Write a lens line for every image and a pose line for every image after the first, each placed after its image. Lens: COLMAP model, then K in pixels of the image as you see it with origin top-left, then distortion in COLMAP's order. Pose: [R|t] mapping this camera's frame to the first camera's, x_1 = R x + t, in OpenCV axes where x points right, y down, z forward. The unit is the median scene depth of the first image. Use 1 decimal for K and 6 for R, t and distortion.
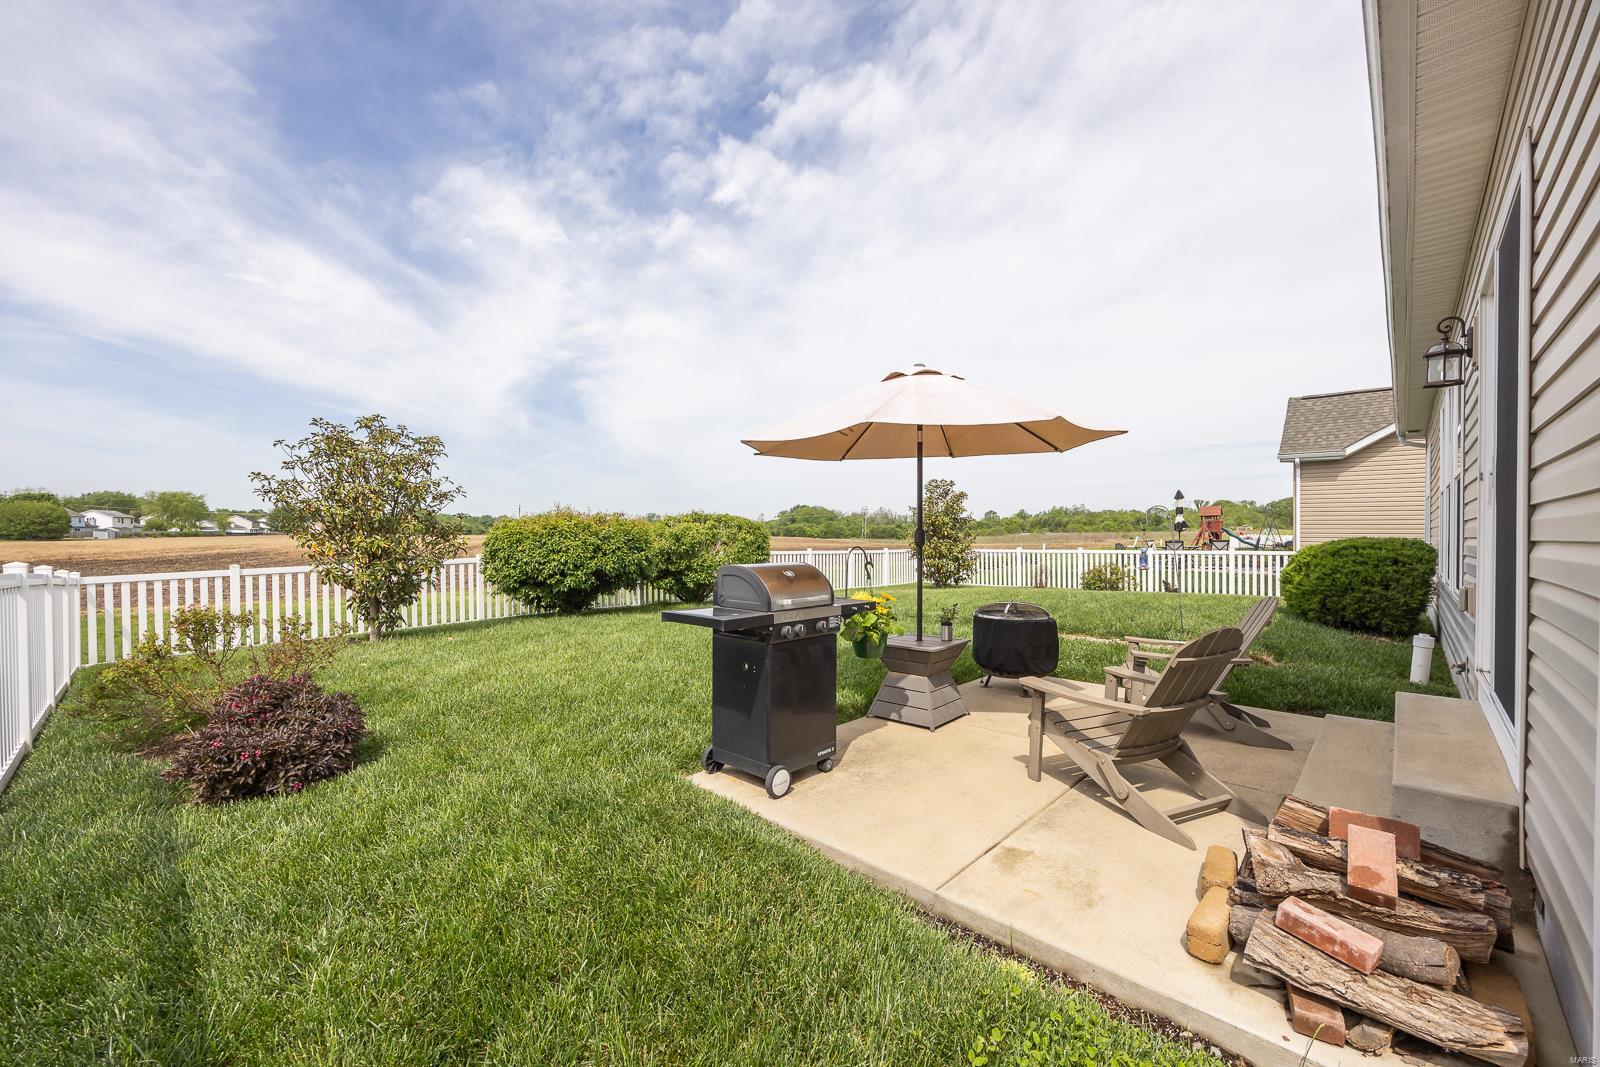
lens RADIAL K [[628.4, 0, 780.0], [0, 628.4, 533.0], [0, 0, 1]] dist [0.000426, 0.000163]
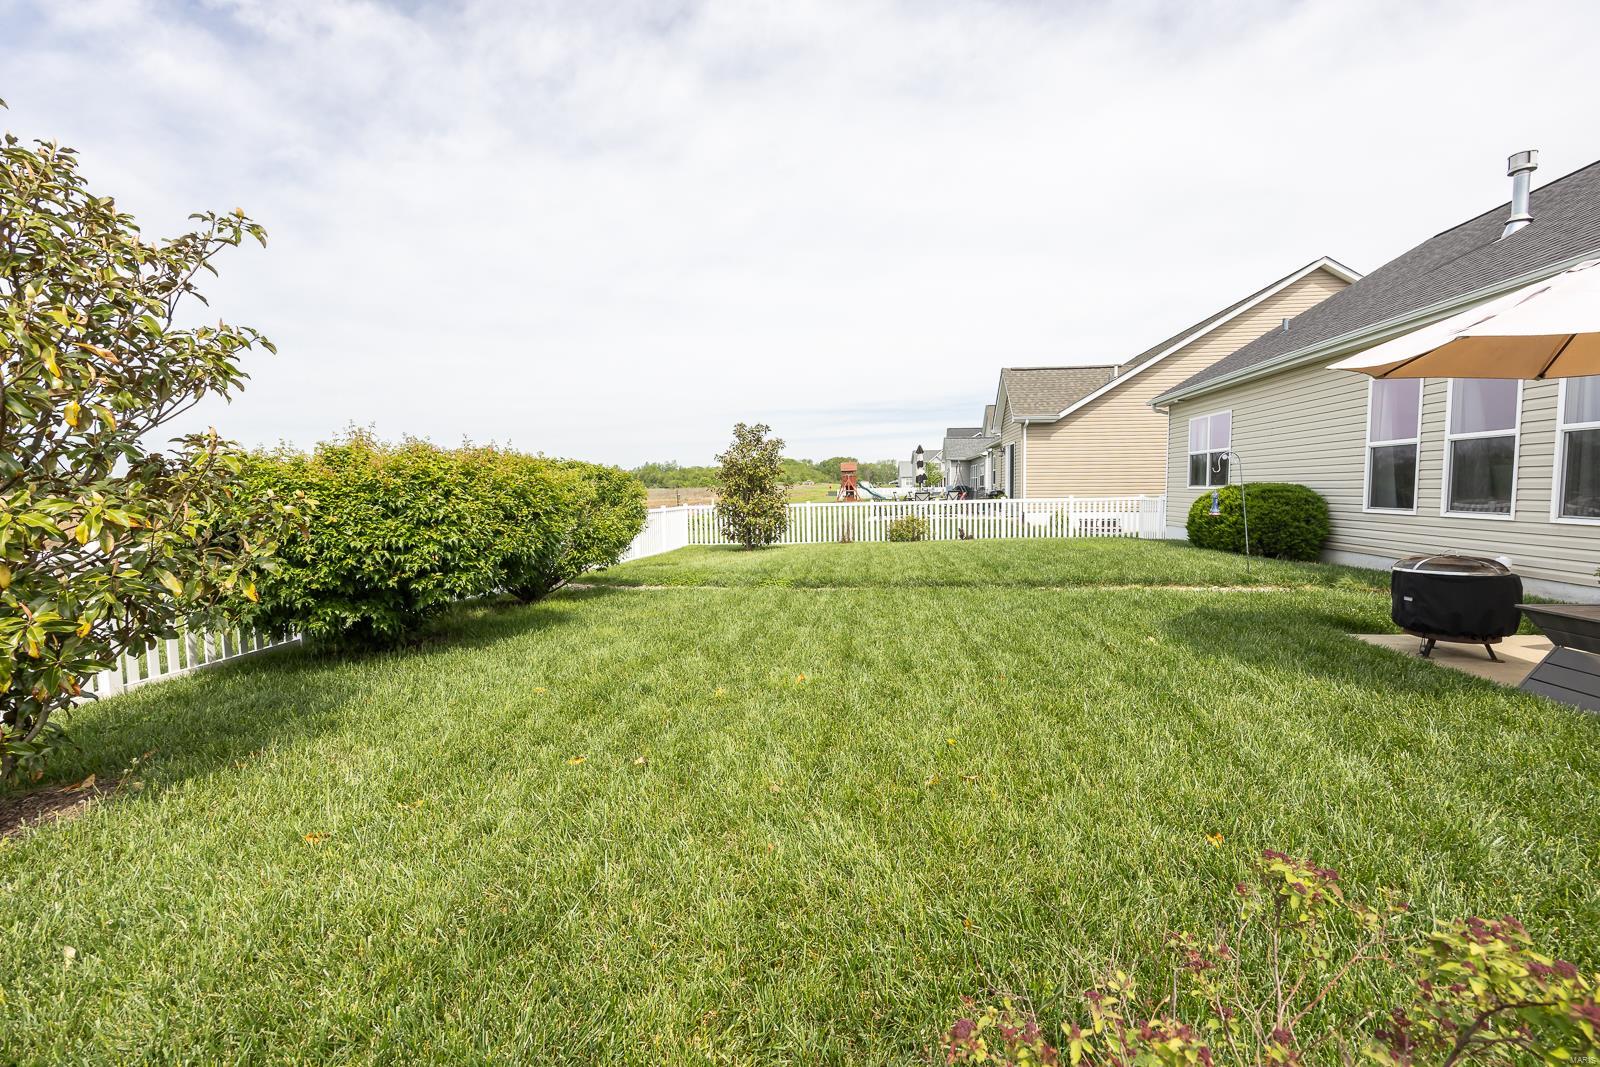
lens RADIAL K [[670.2, 0, 803.3], [0, 670.2, 505.8], [0, 0, 1]] dist [0.017269, 0.000243]
pose [[0.798709, -0.026405, 0.601138, -0.222040], [0.012500, 0.999549, 0.027298, 0.002320], [-0.601588, -0.014289, 0.798679, 0.201191]]
